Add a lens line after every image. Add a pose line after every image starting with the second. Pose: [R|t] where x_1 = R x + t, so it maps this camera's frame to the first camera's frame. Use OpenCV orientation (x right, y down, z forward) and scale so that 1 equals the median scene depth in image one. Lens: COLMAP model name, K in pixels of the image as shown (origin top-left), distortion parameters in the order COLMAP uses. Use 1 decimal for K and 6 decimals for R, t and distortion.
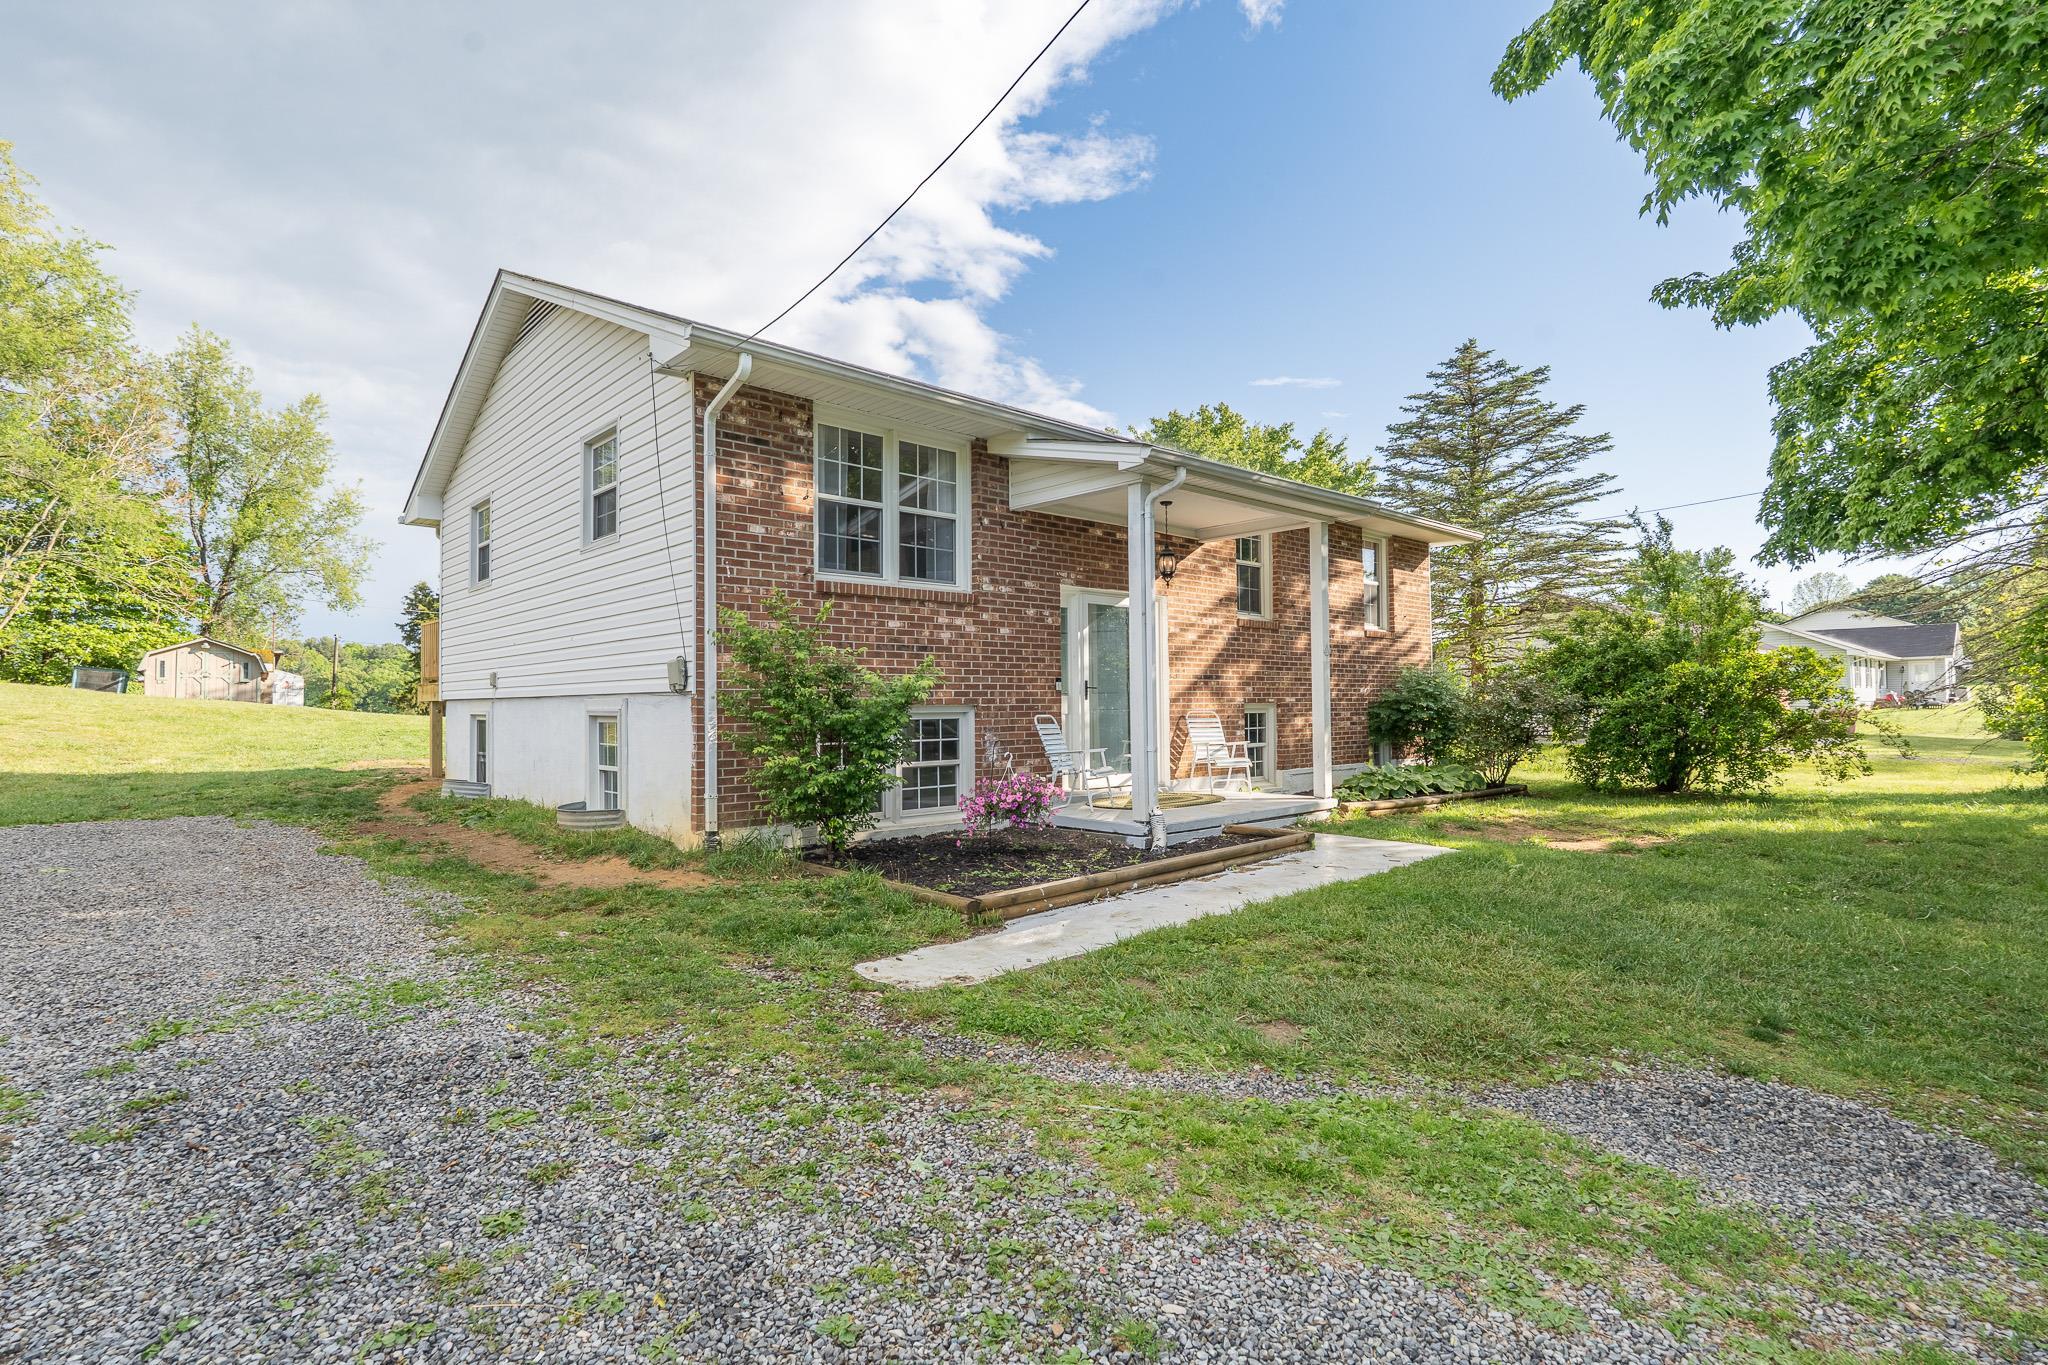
lens RADIAL K [[977.9, 0, 1024.0], [0, 977.9, 682.5], [0, 0, 1]] dist [-0.002900, 0.000706]
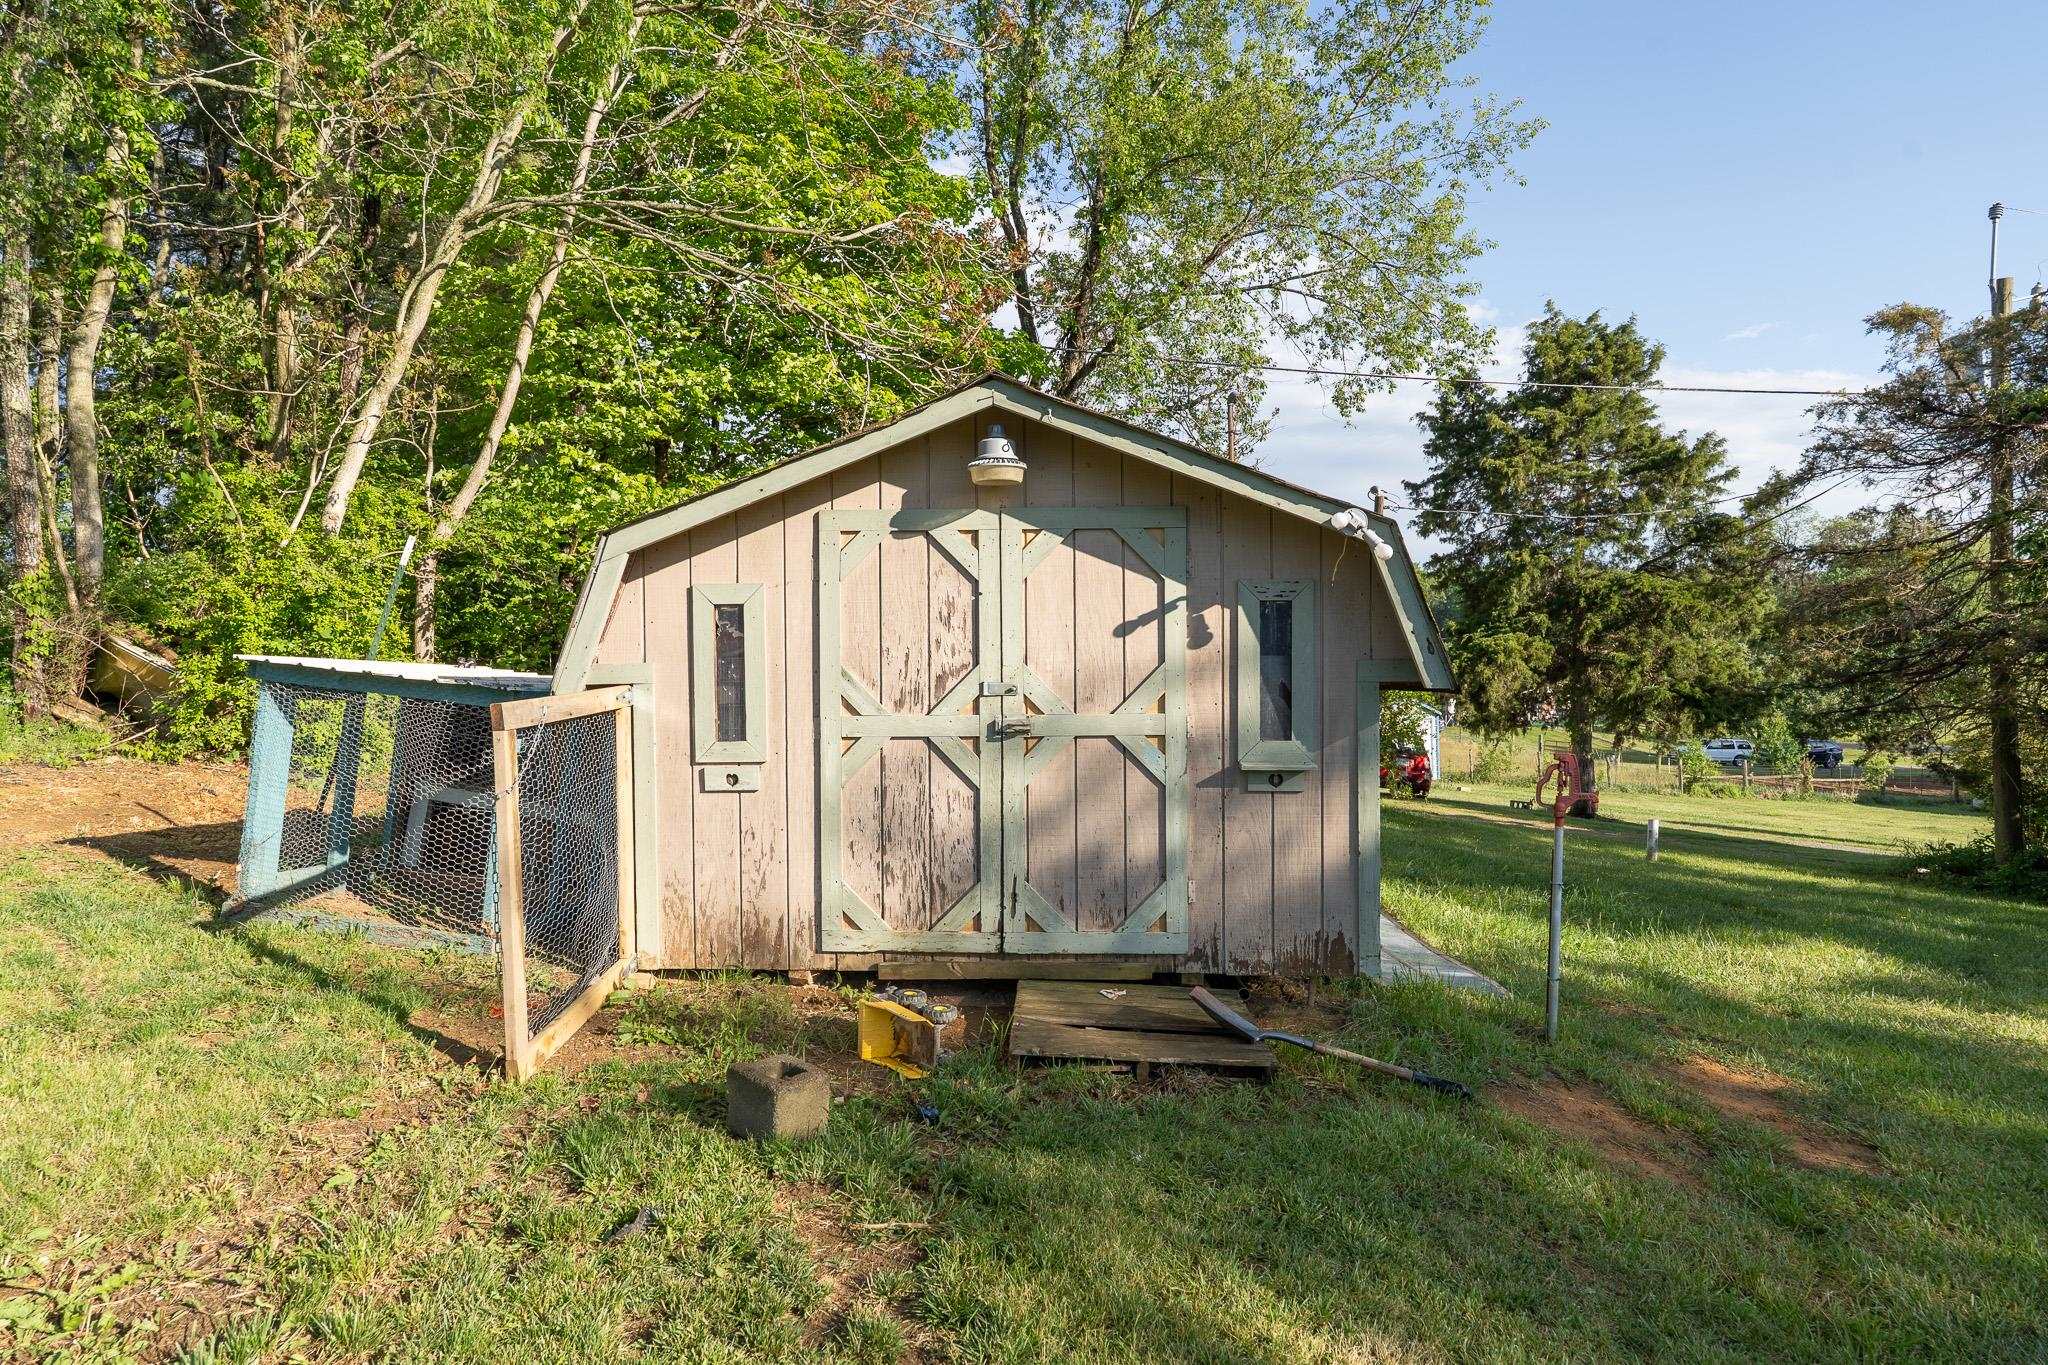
lens RADIAL K [[1095.6, 0, 984.2], [0, 1095.6, 679.0], [0, 0, 1]] dist [0.001094, 0.000469]
pose [[0.725286, 0.036621, -0.687473, -2.481298], [0.015625, 0.997451, 0.069617, -0.070342], [0.688271, -0.061234, 0.722865, 2.983481]]
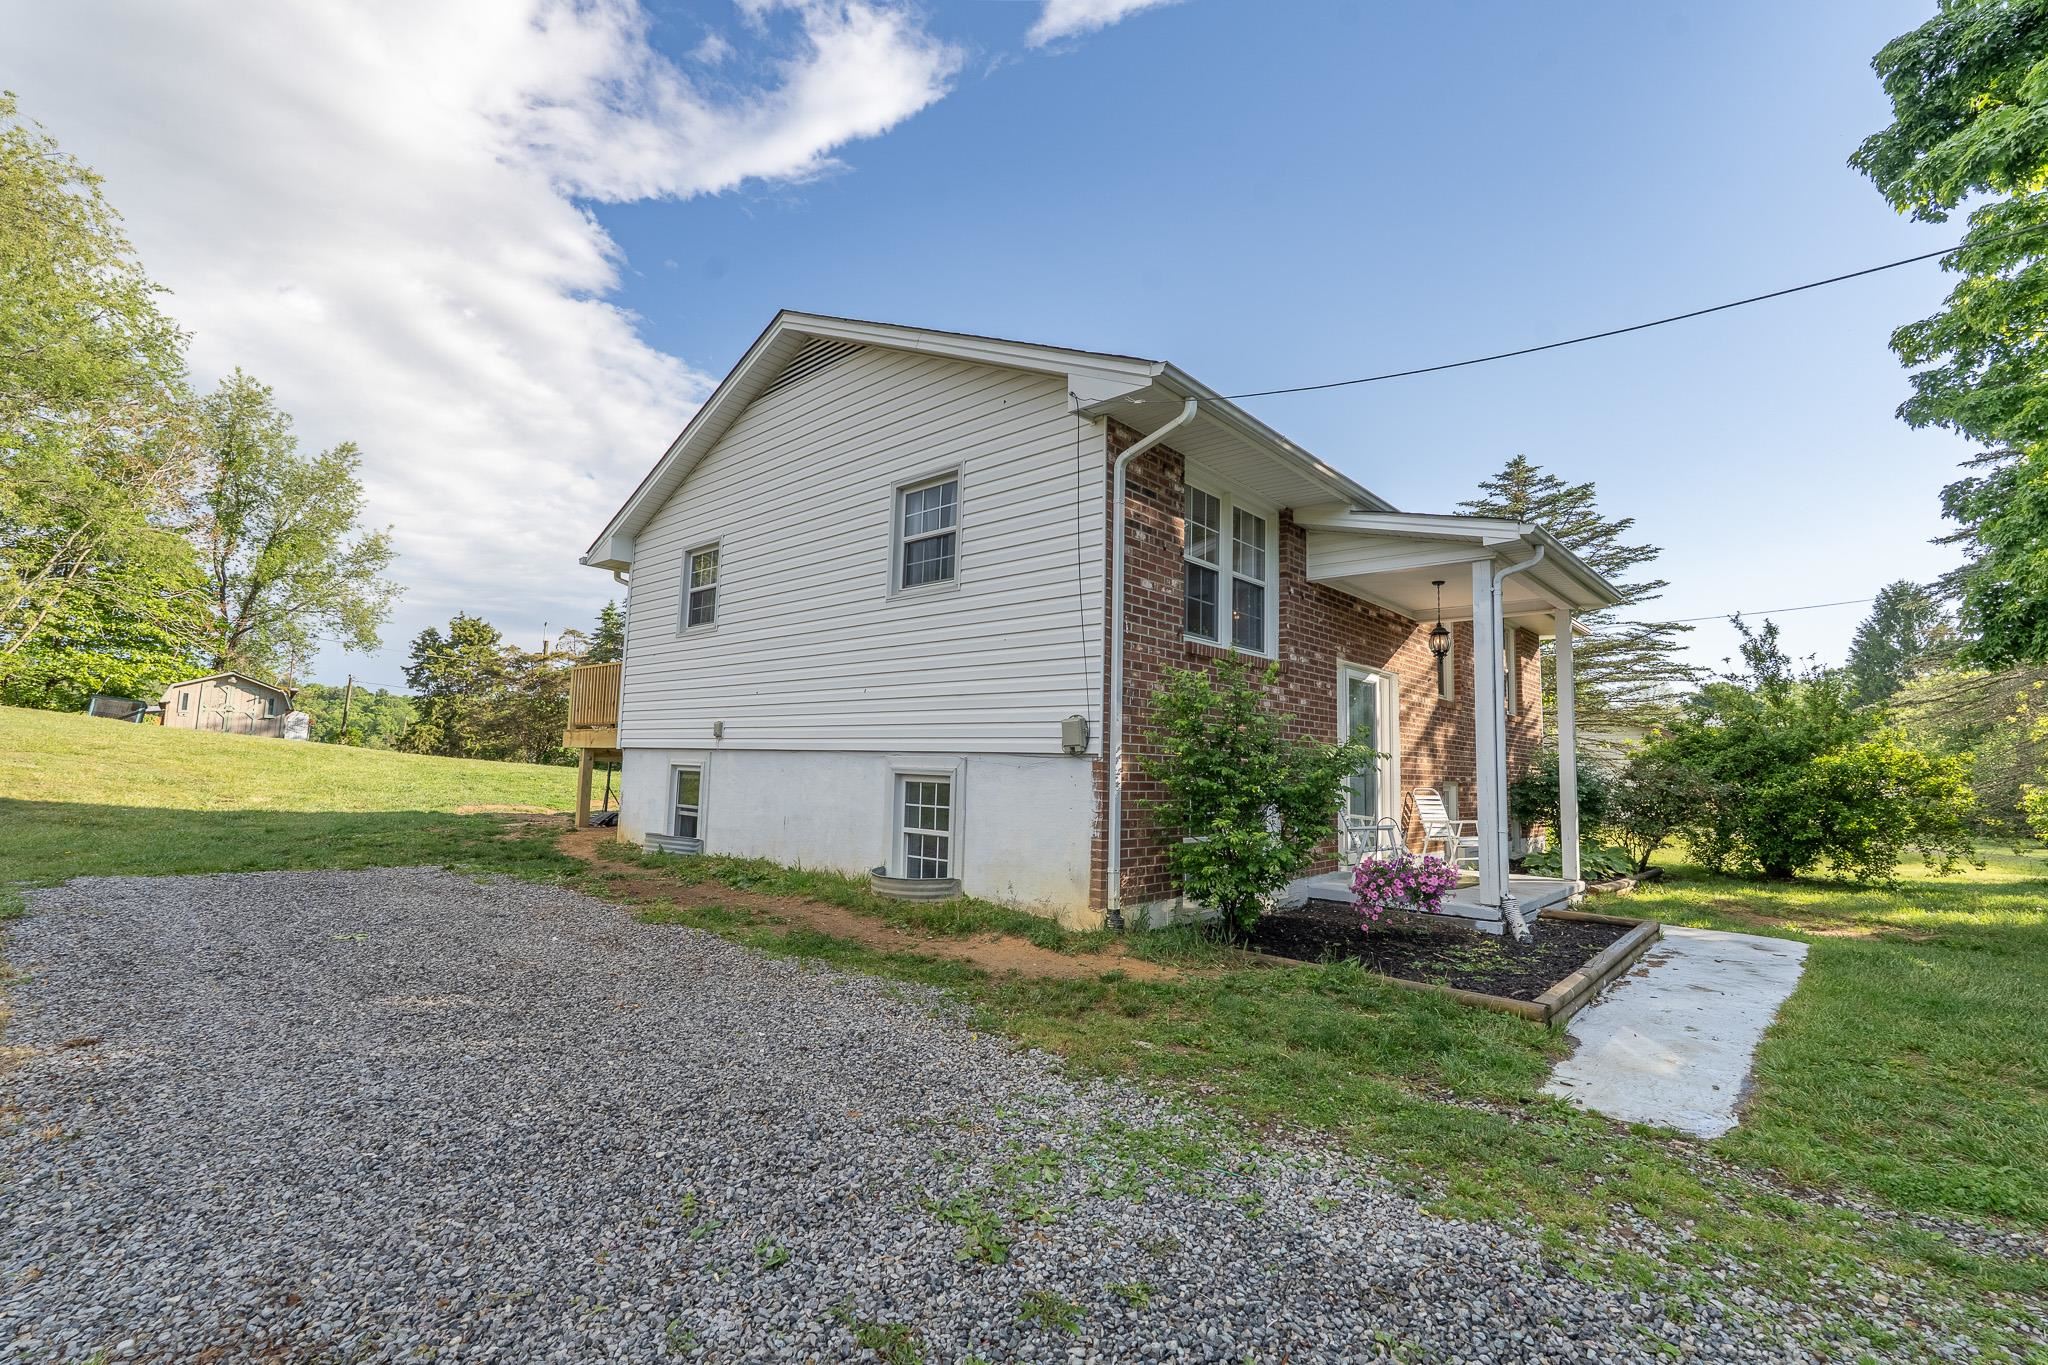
lens RADIAL K [[888.3, 0, 1024.0], [0, 888.3, 682.5], [0, 0, 1]] dist [-0.004666, -0.000579]
pose [[0.996145, 0.043978, 0.075905, -0.327844], [-0.038313, 0.996482, -0.074541, 0.004615], [-0.078916, 0.071345, 0.994325, 0.118008]]
